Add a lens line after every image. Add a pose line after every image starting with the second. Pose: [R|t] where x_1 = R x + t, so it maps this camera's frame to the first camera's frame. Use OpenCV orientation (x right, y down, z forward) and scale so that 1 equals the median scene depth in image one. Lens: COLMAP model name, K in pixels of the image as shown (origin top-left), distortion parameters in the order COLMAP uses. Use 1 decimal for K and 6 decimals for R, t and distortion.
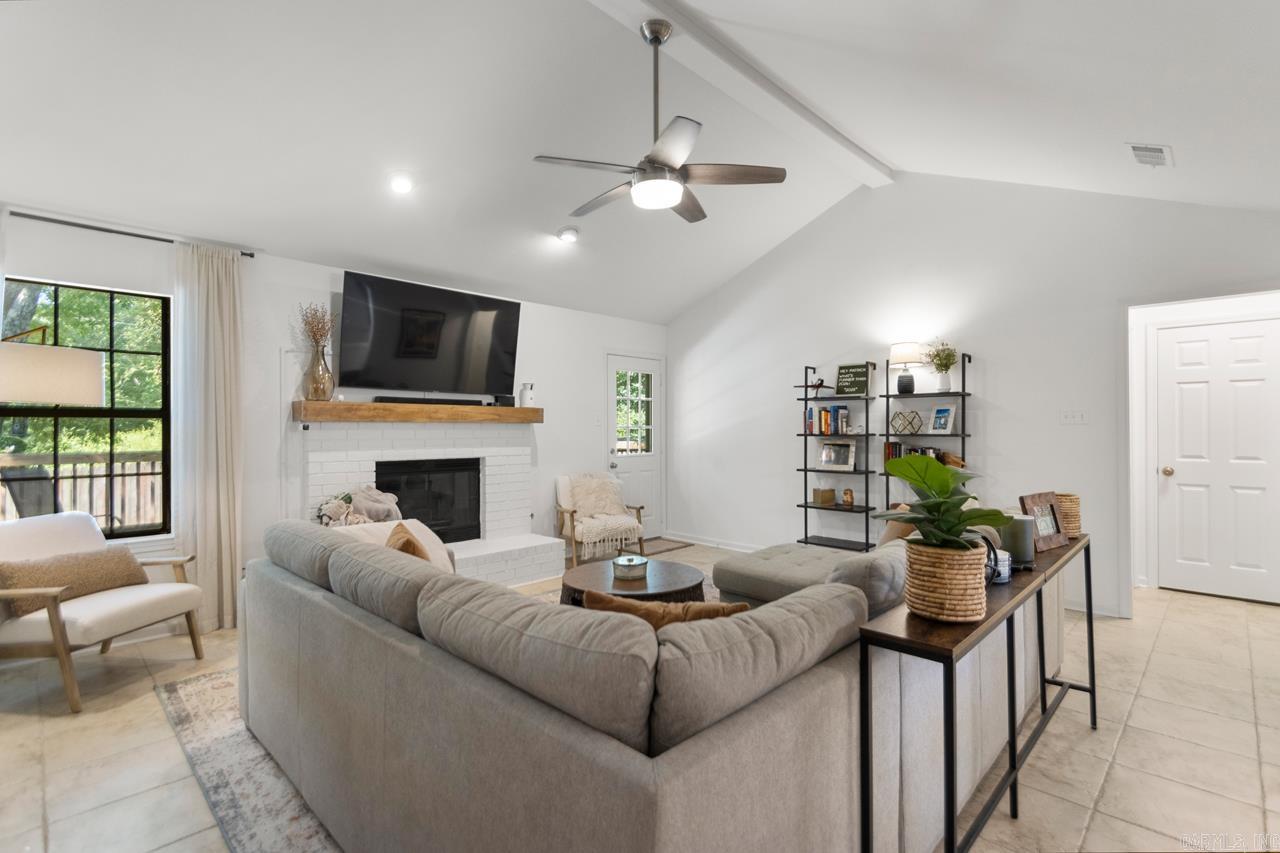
lens RADIAL K [[592.9, 0, 652.3], [0, 592.9, 425.2], [0, 0, 1]] dist [0.014825, -0.017942]
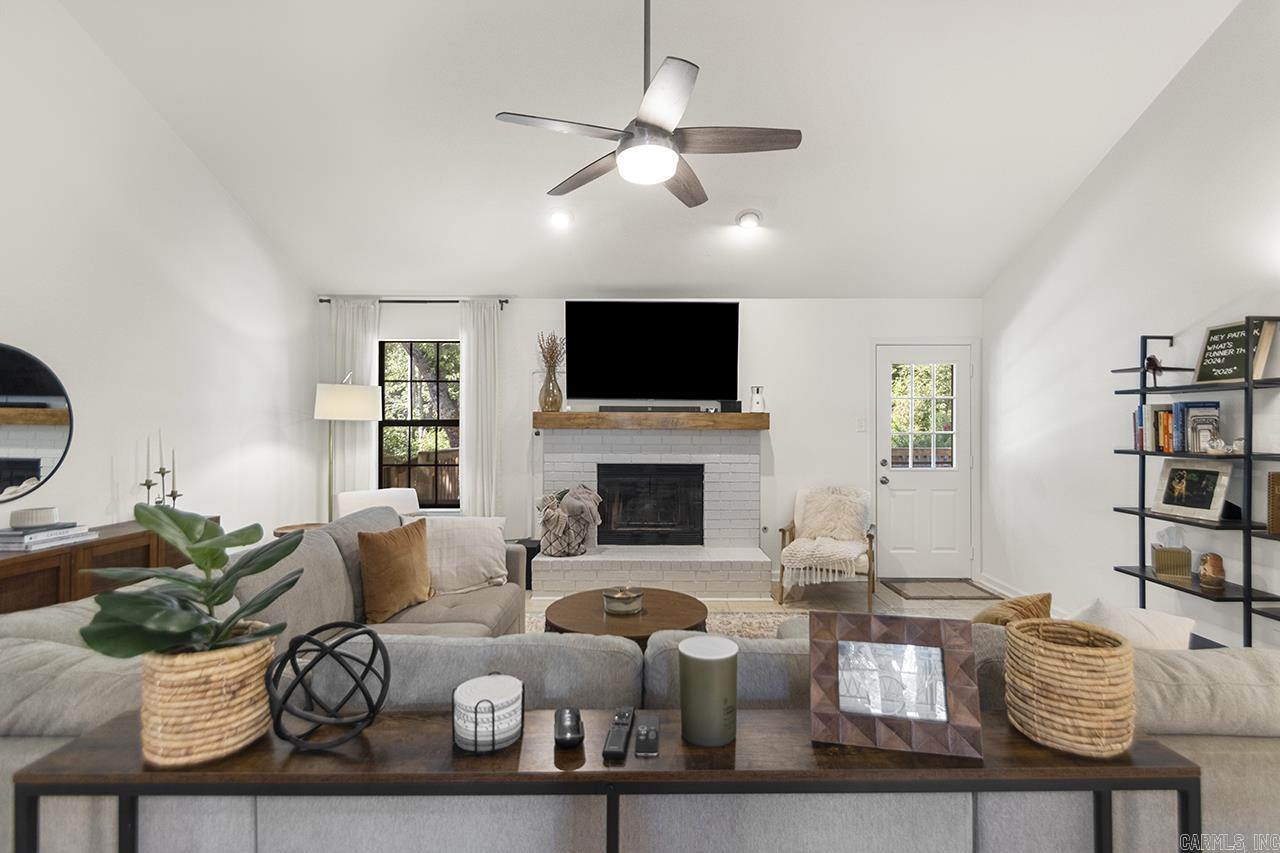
lens RADIAL K [[592.9, 0, 652.3], [0, 592.9, 425.2], [0, 0, 1]] dist [0.014825, -0.017942]
pose [[0.689880, 0.000548, -0.723924, 0.371316], [0.000665, 0.999999, 0.001391, -0.011826], [0.723923, -0.001441, 0.689879, 0.251199]]
